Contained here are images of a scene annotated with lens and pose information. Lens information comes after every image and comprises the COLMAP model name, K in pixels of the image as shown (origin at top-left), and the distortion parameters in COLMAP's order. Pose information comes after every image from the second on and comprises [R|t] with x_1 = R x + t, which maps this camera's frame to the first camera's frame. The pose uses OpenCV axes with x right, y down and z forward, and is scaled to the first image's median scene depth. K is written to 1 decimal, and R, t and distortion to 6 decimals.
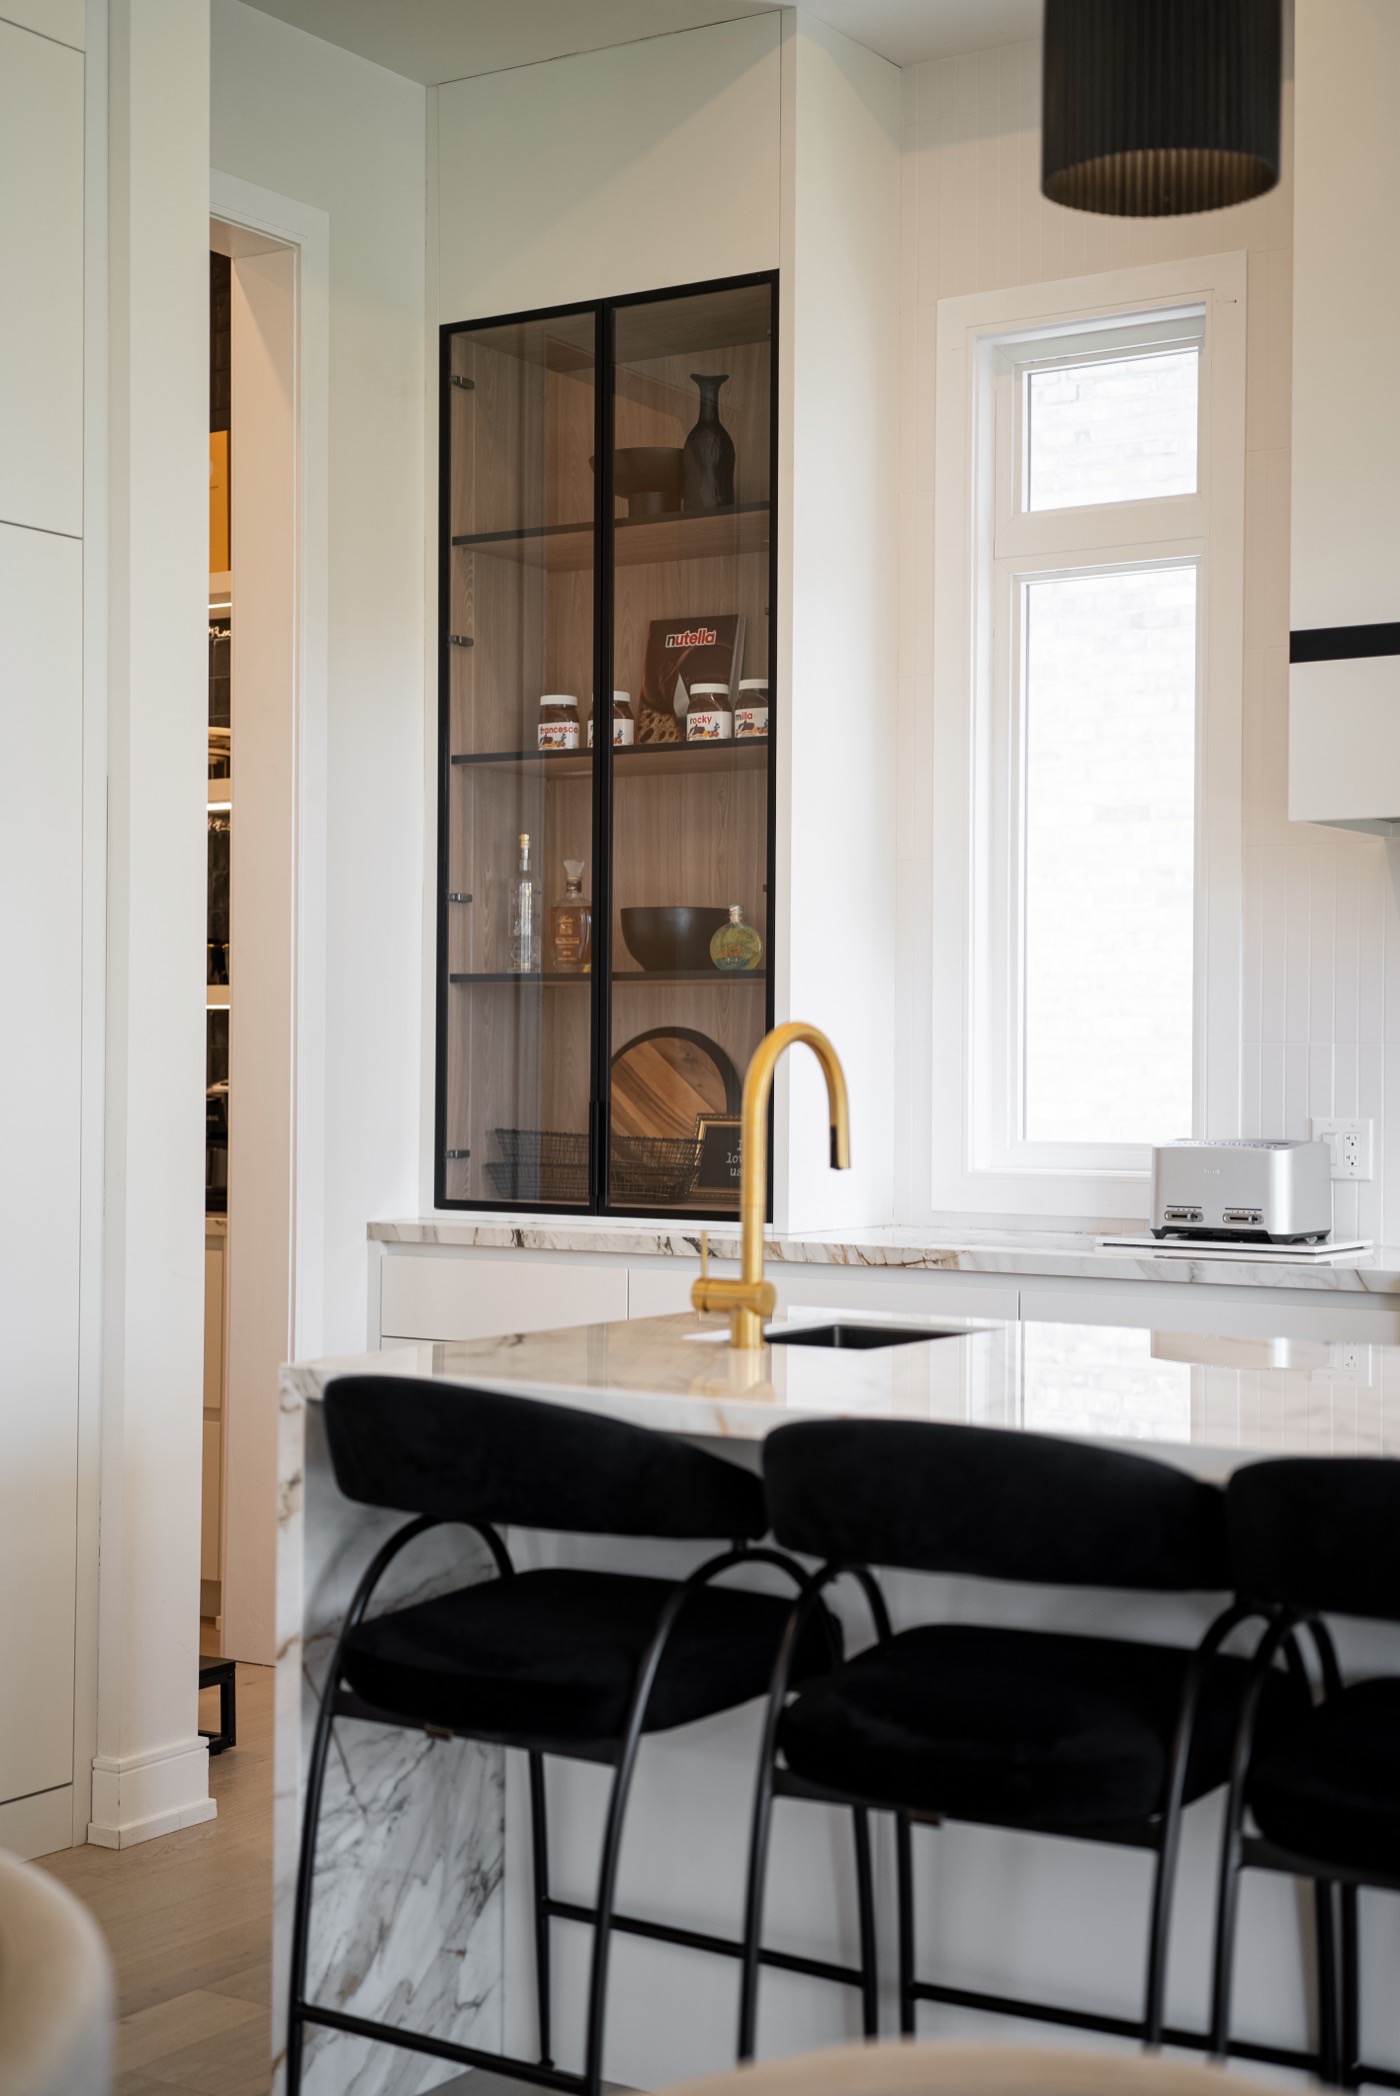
lens RADIAL K [[2671.0, 0, 716.8], [0, 2671.0, 1027.3], [0, 0, 1]] dist [0.068280, 0.000000]
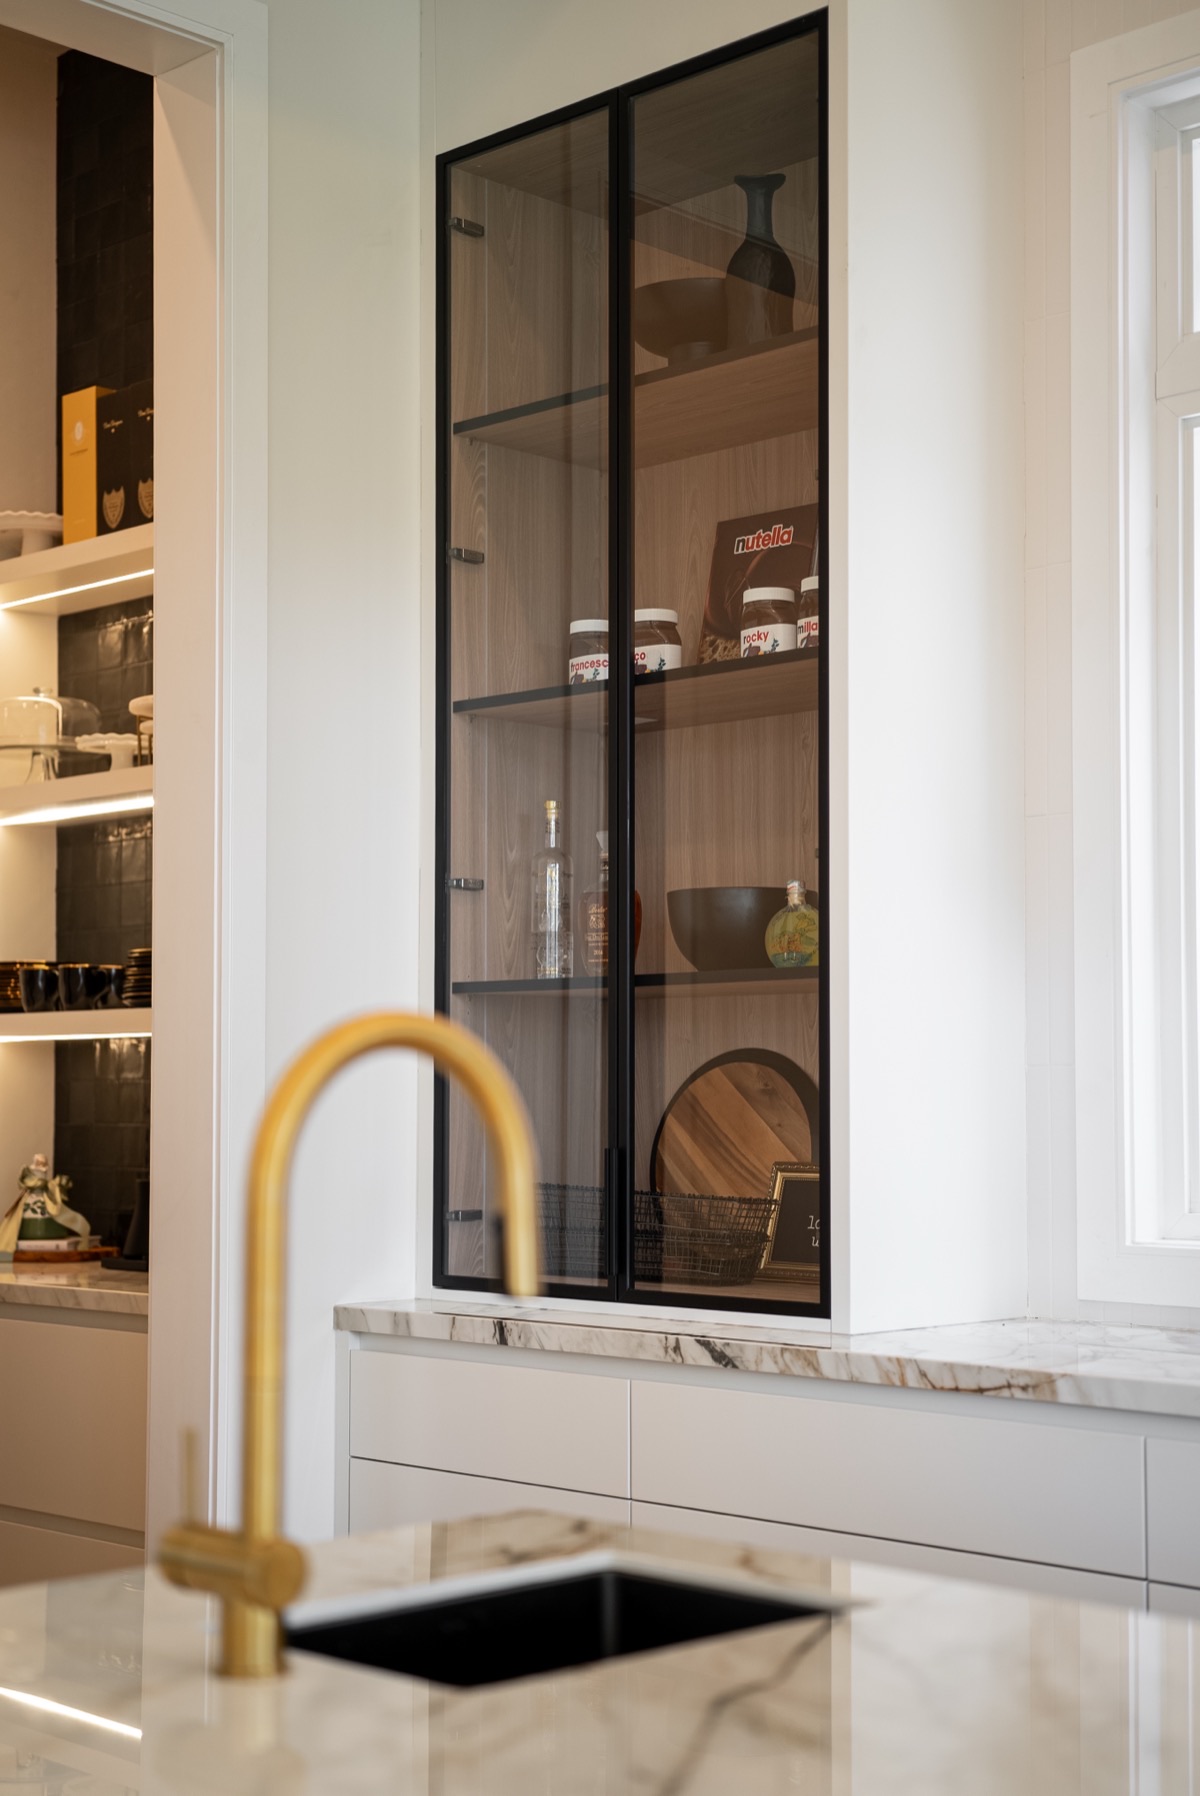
lens RADIAL K [[2559.8, 0, 598.5], [0, 2559.8, 960.3], [0, 0, 1]] dist [0.078162, 0.000000]
pose [[0.979915, -0.016337, -0.198747, 0.095630], [0.008192, 0.999095, -0.041734, 0.005309], [0.199249, 0.039267, 0.979162, 0.302175]]
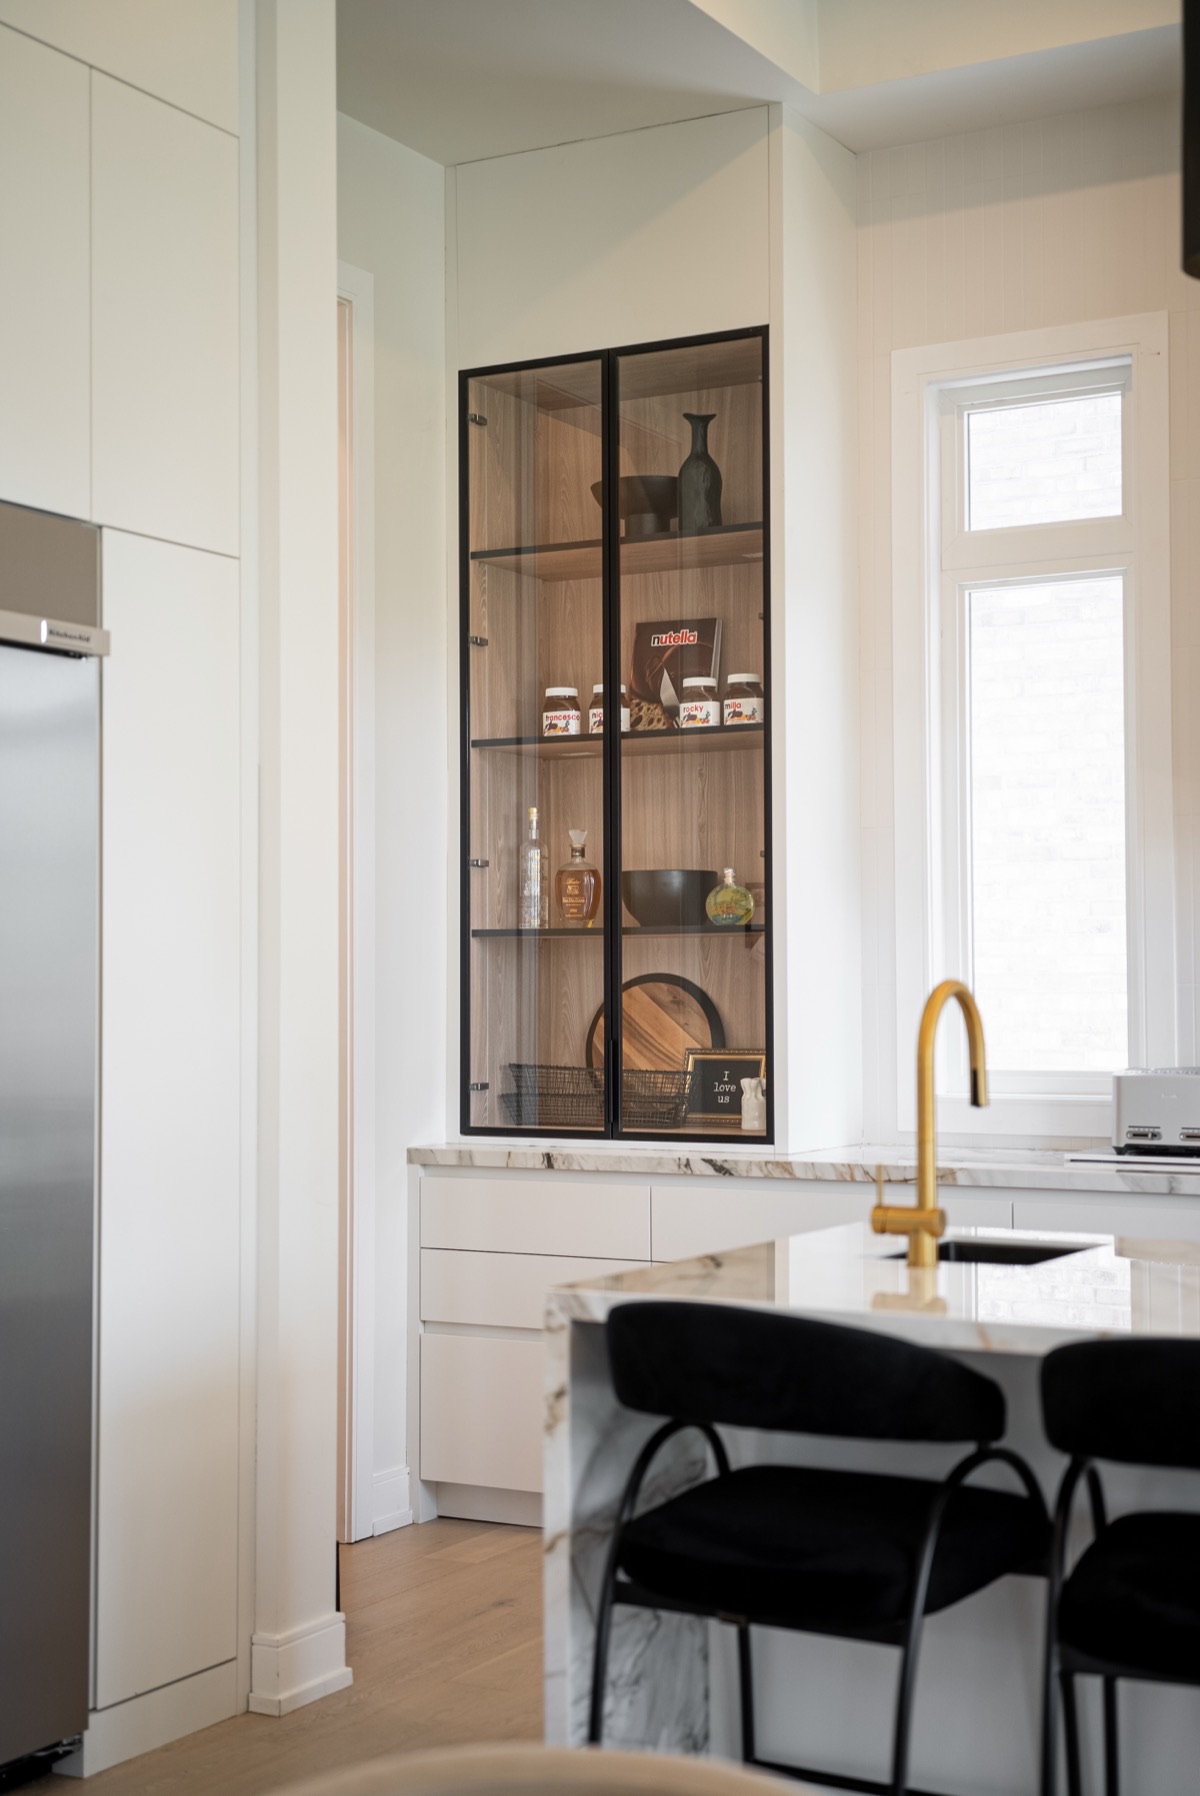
lens RADIAL K [[2288.7, 0, 632.0], [0, 2288.7, 896.8], [0, 0, 1]] dist [0.068280, 0.000000]
pose [[0.998372, -0.008304, 0.056436, -0.092613], [0.009895, 0.999560, -0.027956, -0.006376], [-0.056179, 0.028469, 0.998015, 0.013714]]
